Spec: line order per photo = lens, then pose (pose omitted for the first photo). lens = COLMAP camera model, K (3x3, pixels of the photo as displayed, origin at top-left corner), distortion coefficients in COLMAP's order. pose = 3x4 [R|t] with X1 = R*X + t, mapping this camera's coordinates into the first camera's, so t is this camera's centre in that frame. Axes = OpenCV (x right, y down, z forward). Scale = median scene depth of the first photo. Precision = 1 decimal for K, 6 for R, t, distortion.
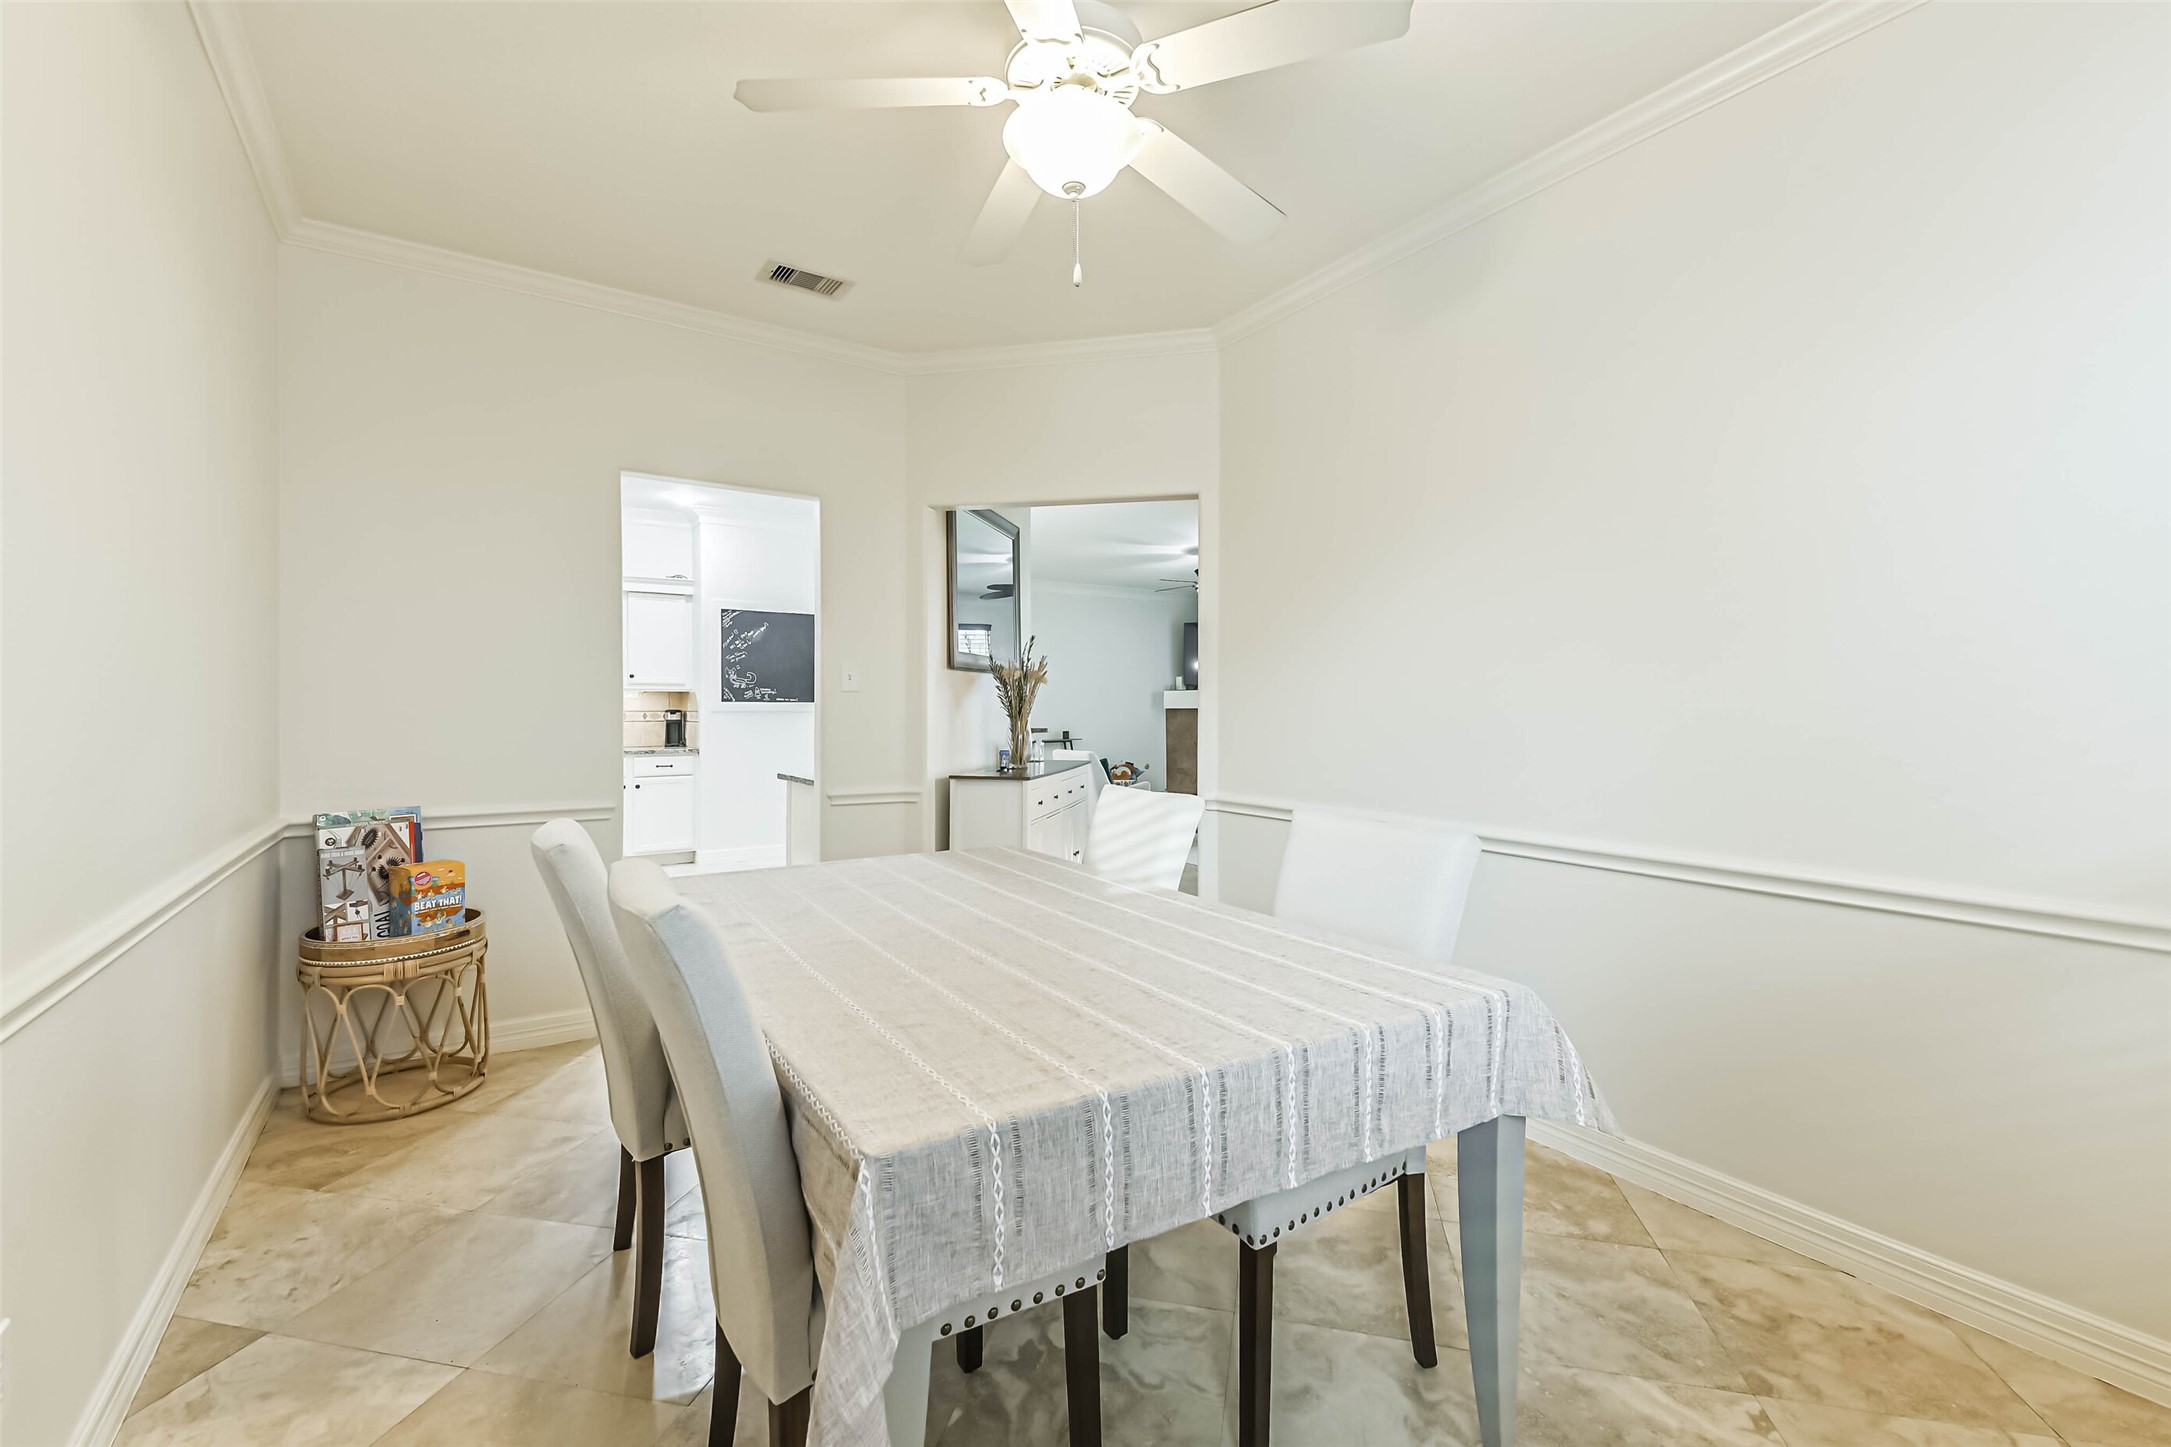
lens RADIAL K [[929.3, 0, 1085.7], [0, 929.3, 710.9], [0, 0, 1]] dist [0.071518, -0.039922]
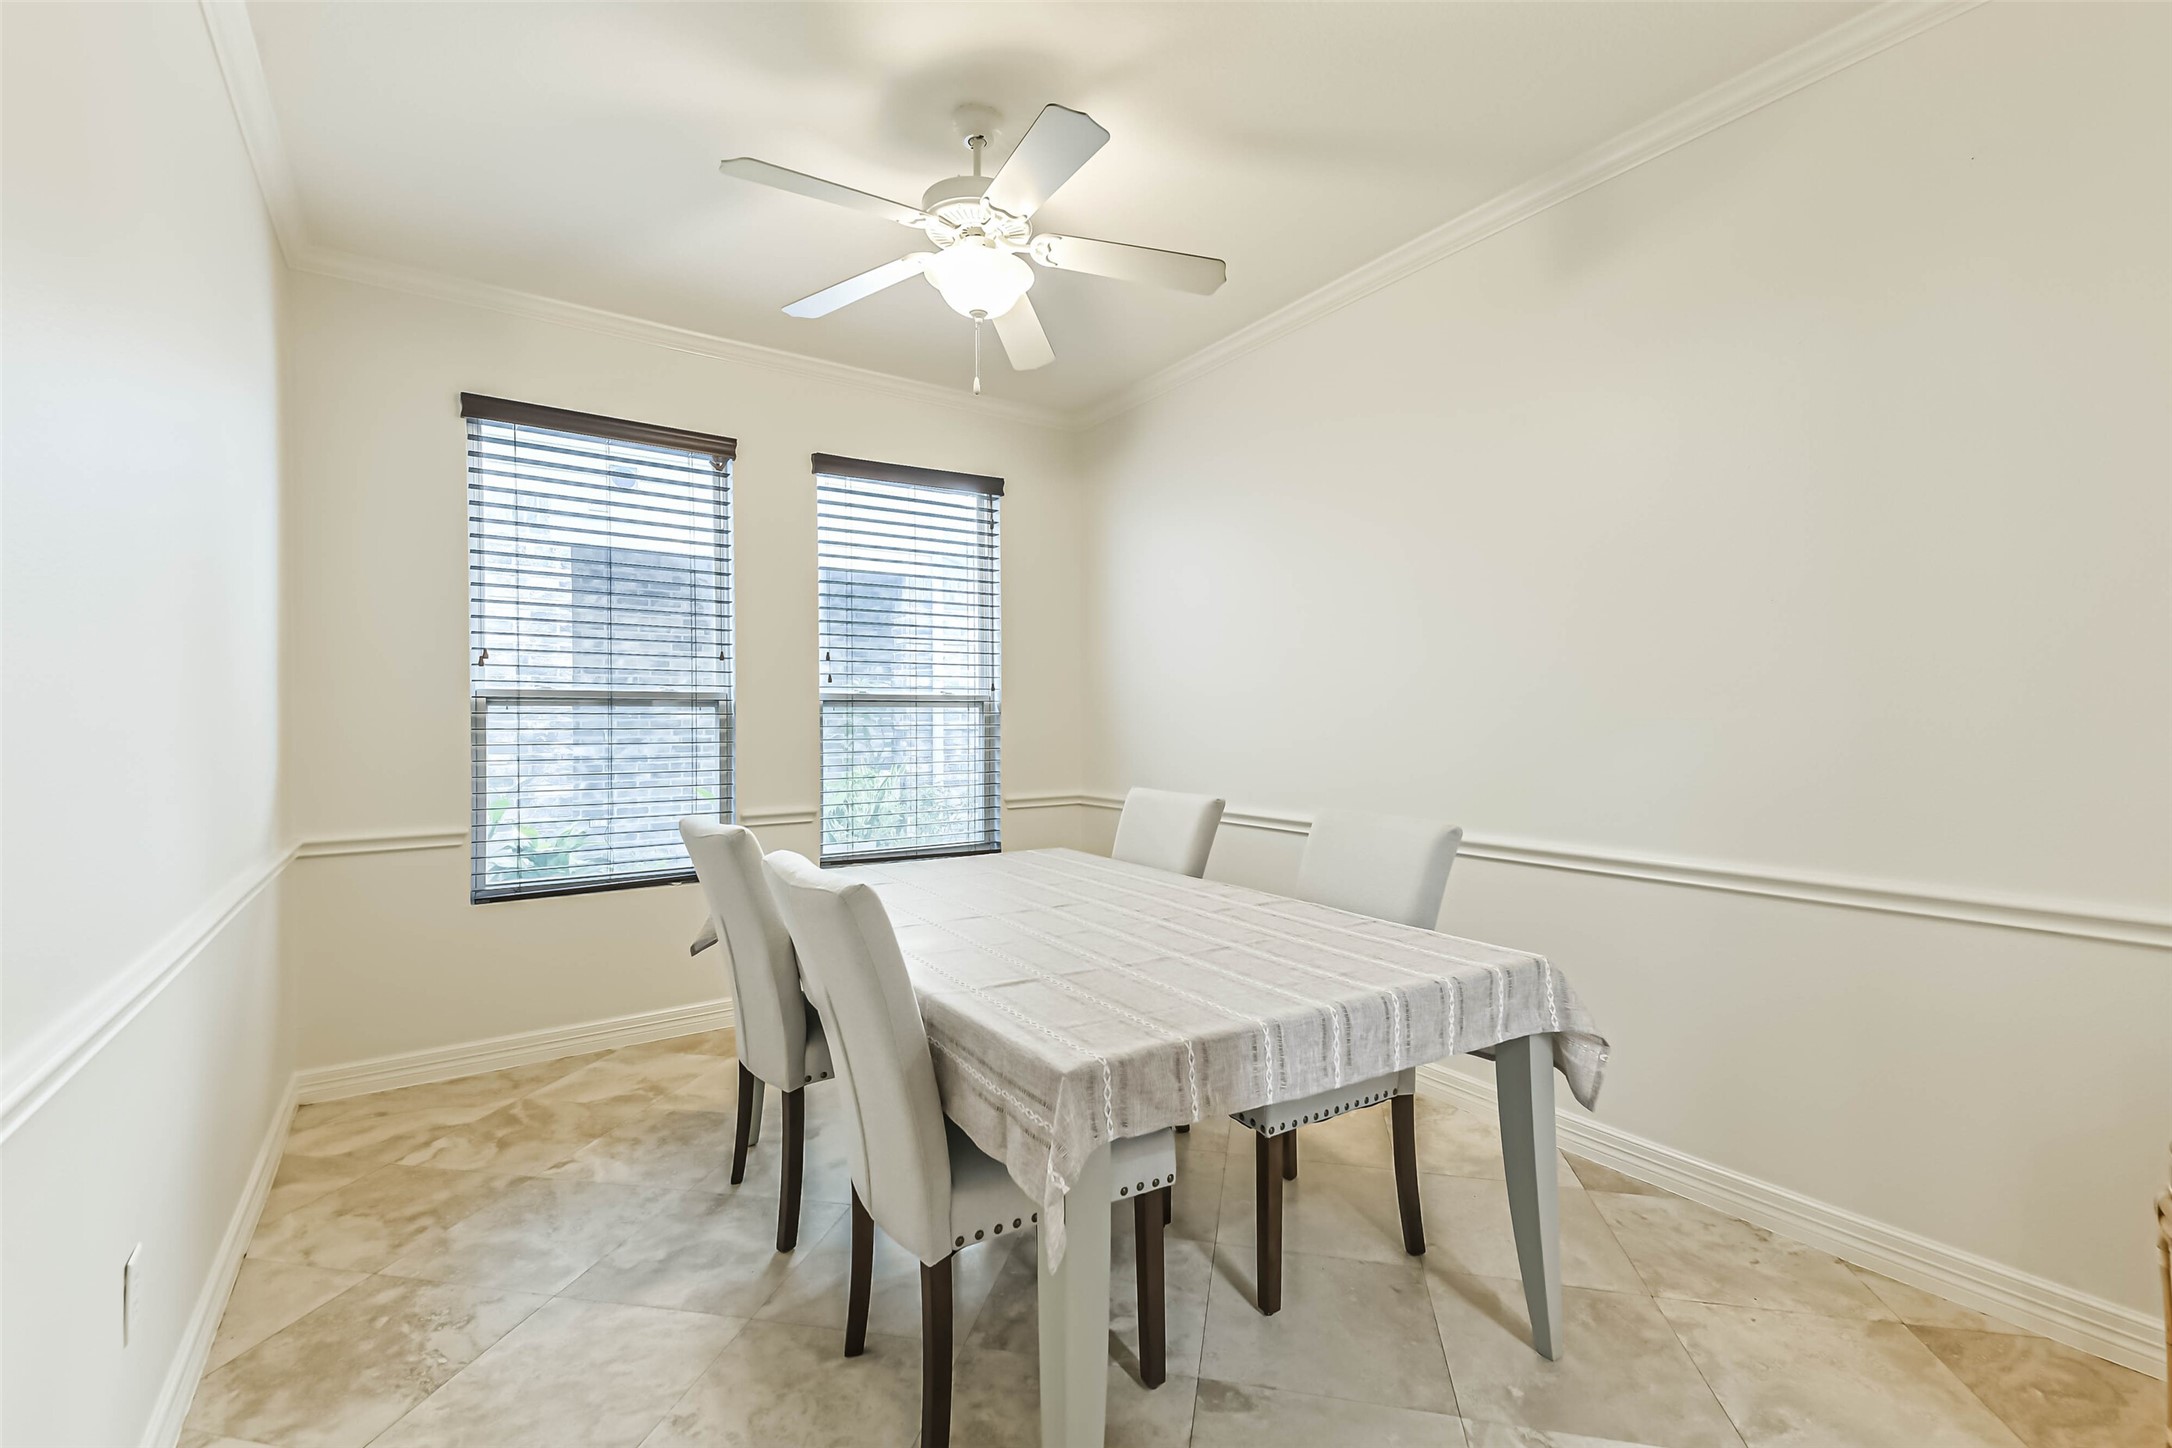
lens RADIAL K [[929.7, 0, 1086.2], [0, 929.7, 711.4], [0, 0, 1]] dist [0.071518, -0.039922]
pose [[-0.999874, 0.002488, -0.015656, -0.125579], [0.002485, 0.999997, 0.000216, -0.015809], [0.015657, 0.000177, -0.999877, 2.096452]]
